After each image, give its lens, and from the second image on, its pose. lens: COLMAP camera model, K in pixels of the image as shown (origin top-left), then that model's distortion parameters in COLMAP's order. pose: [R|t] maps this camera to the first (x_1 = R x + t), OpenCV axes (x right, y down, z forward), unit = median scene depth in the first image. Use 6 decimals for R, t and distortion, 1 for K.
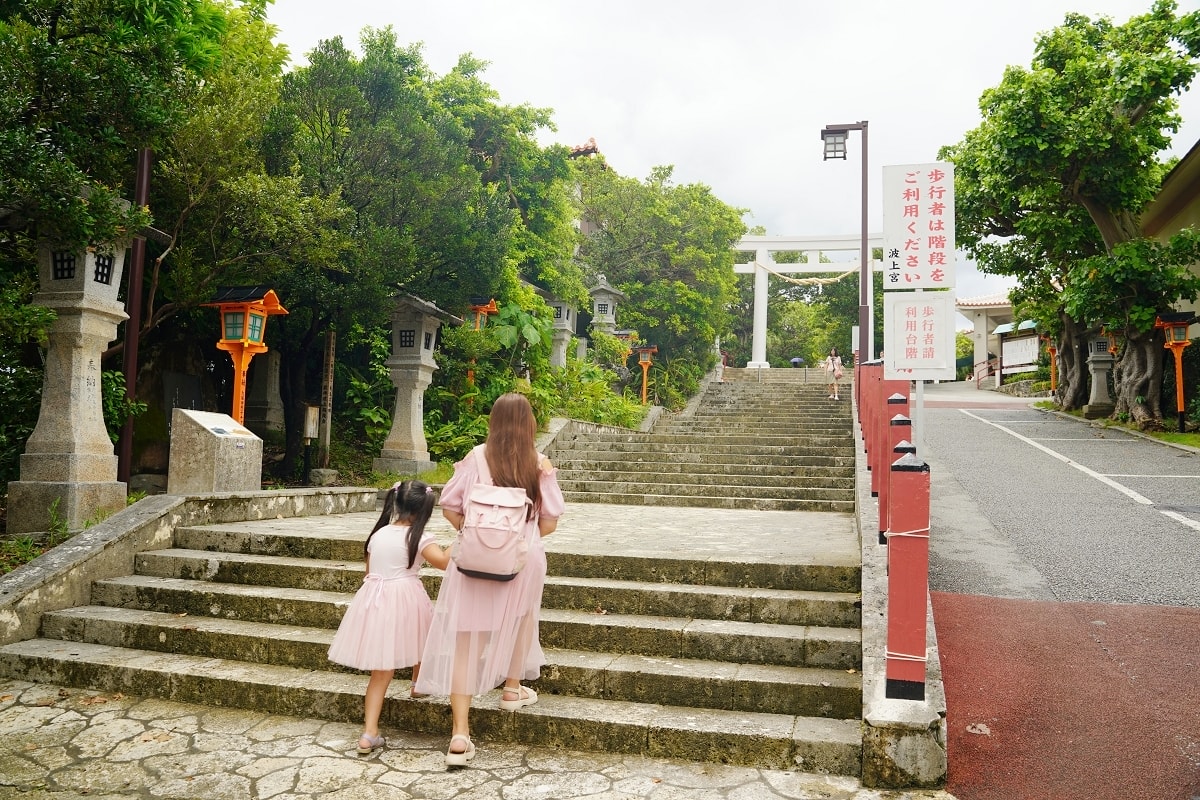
lens RADIAL K [[1007.5, 0, 600.0], [0, 1007.5, 400.0], [0, 0, 1]] dist [-0.009844, -0.075339]
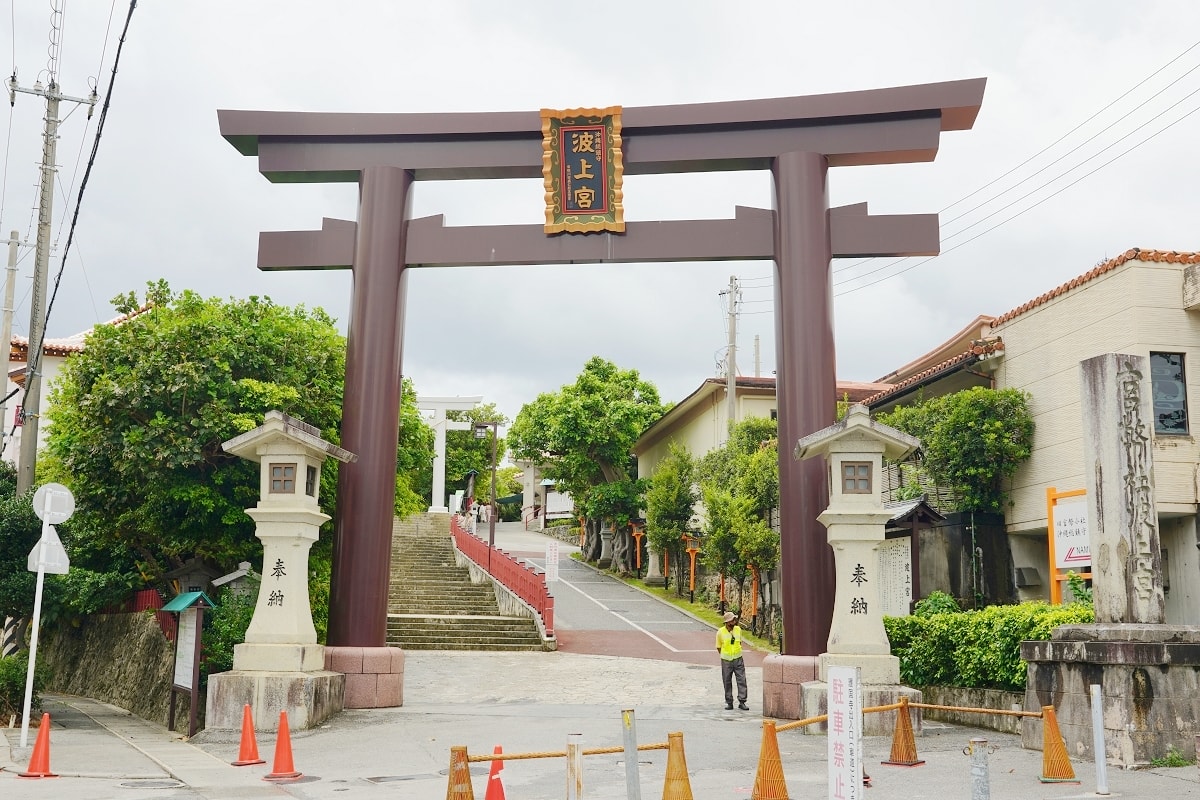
lens RADIAL K [[1007.5, 0, 600.0], [0, 1007.5, 400.0], [0, 0, 1]] dist [-0.009844, -0.075339]
pose [[0.905140, 0.075515, 0.418352, -0.332592], [-0.021633, 0.991003, -0.132077, -0.049630], [-0.424562, 0.110498, 0.898631, -0.759487]]
